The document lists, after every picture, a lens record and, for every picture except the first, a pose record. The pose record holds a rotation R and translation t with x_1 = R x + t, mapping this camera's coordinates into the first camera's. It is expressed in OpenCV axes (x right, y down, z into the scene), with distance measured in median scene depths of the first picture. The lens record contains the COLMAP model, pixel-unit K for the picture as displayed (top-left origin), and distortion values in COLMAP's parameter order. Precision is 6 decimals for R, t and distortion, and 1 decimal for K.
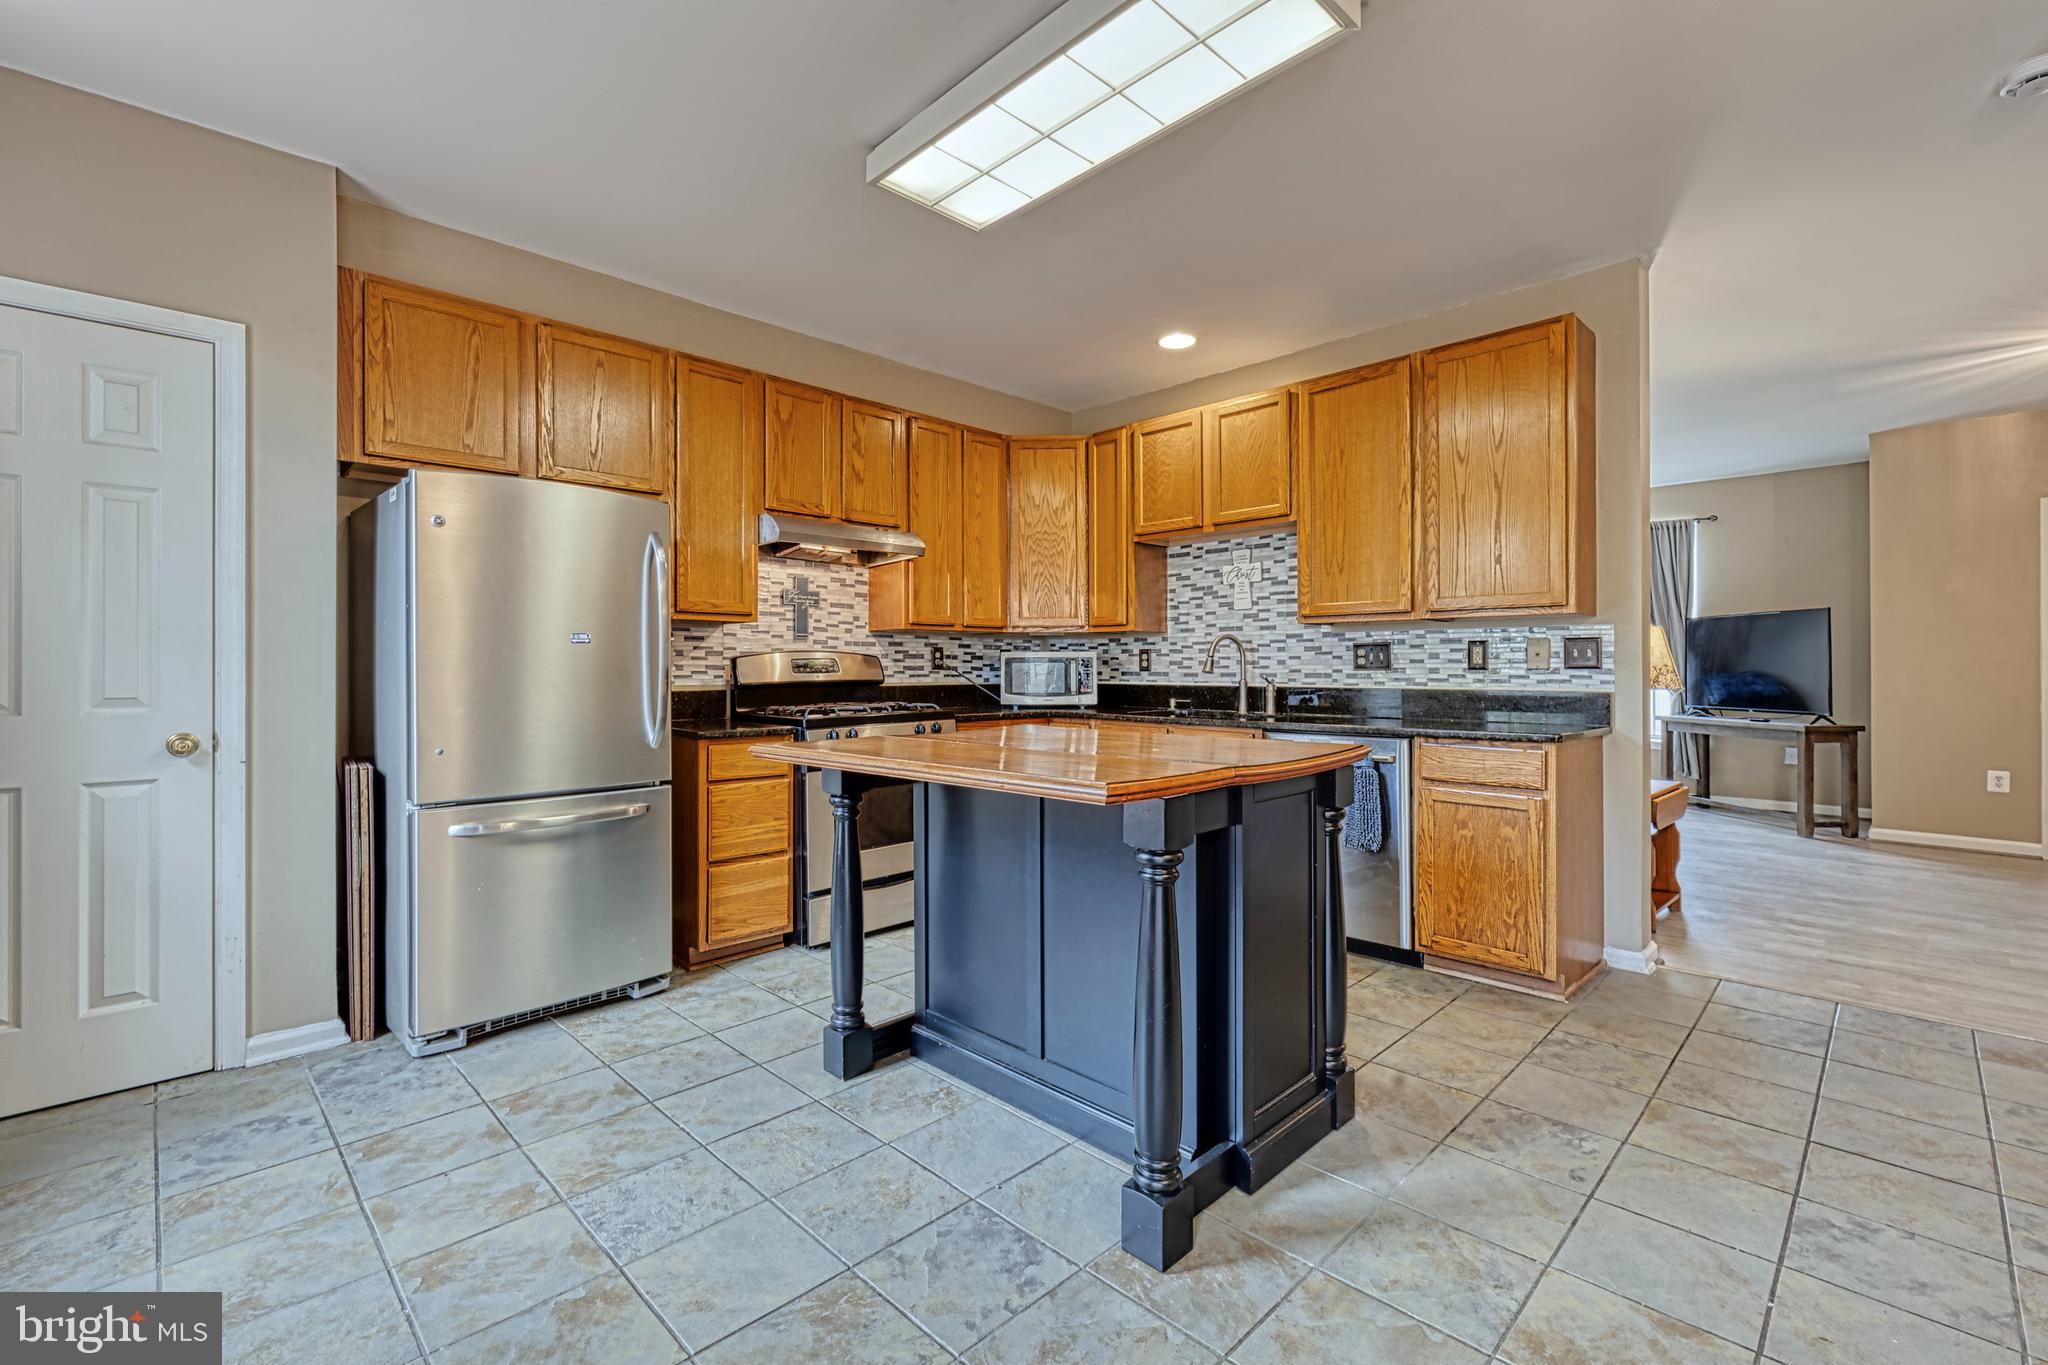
lens RADIAL K [[910.1, 0, 1010.7], [0, 910.1, 660.1], [0, 0, 1]] dist [0.004045, -0.000525]
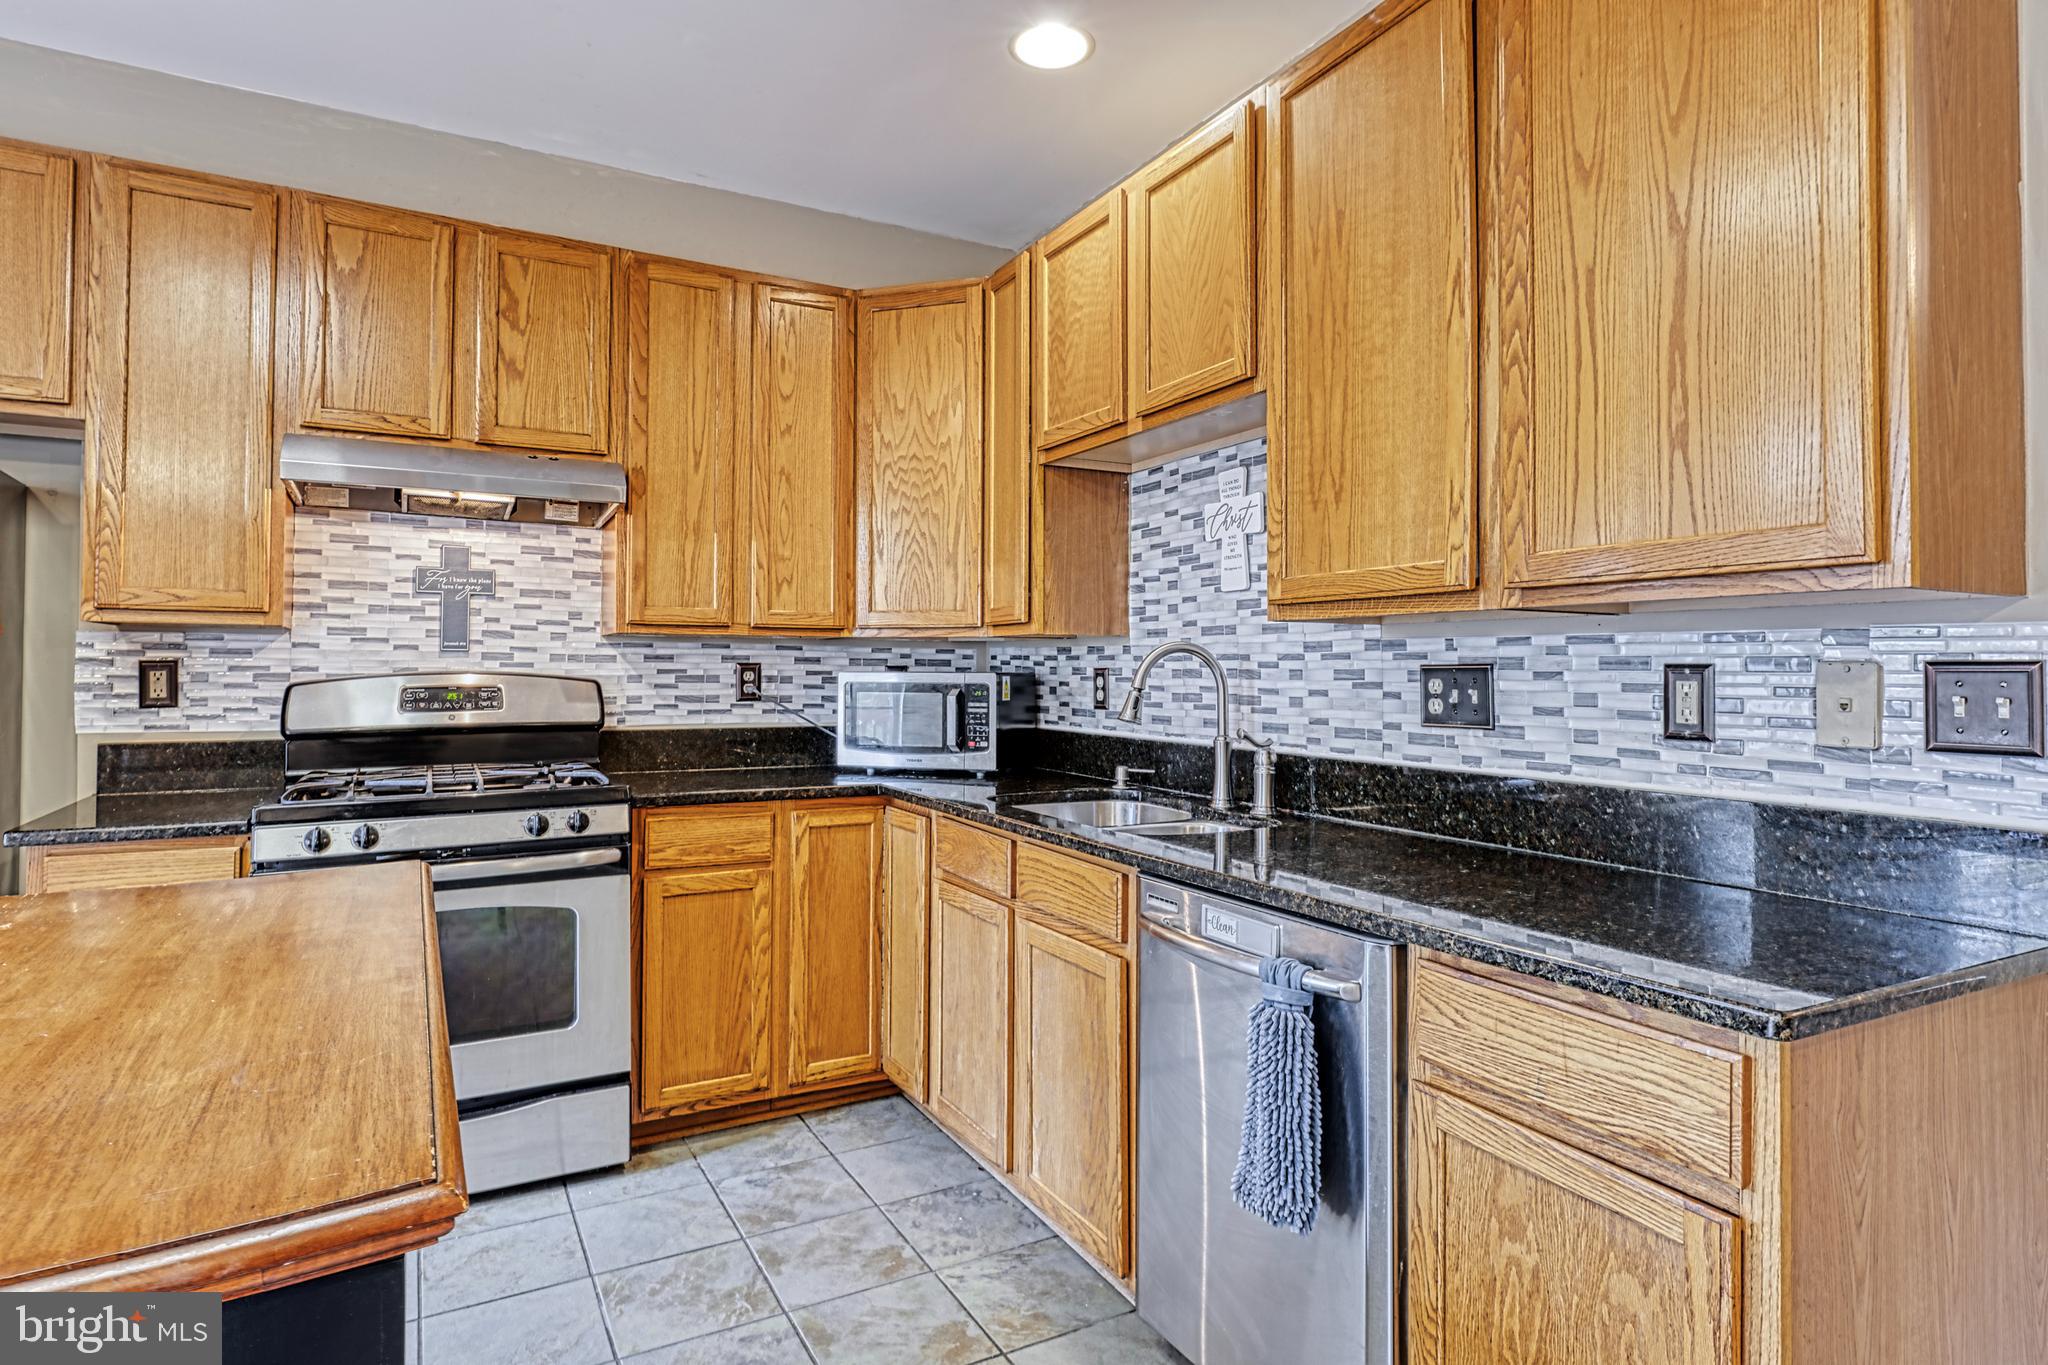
lens RADIAL K [[1109.8, 0, 1025.9], [0, 1109.8, 644.2], [0, 0, 1]] dist [-0.000188, -0.002472]
pose [[0.961438, -0.000758, -0.275021, 0.320722], [-0.002816, 0.999917, -0.012598, -0.019660], [0.275008, 0.012887, 0.961356, 0.409222]]
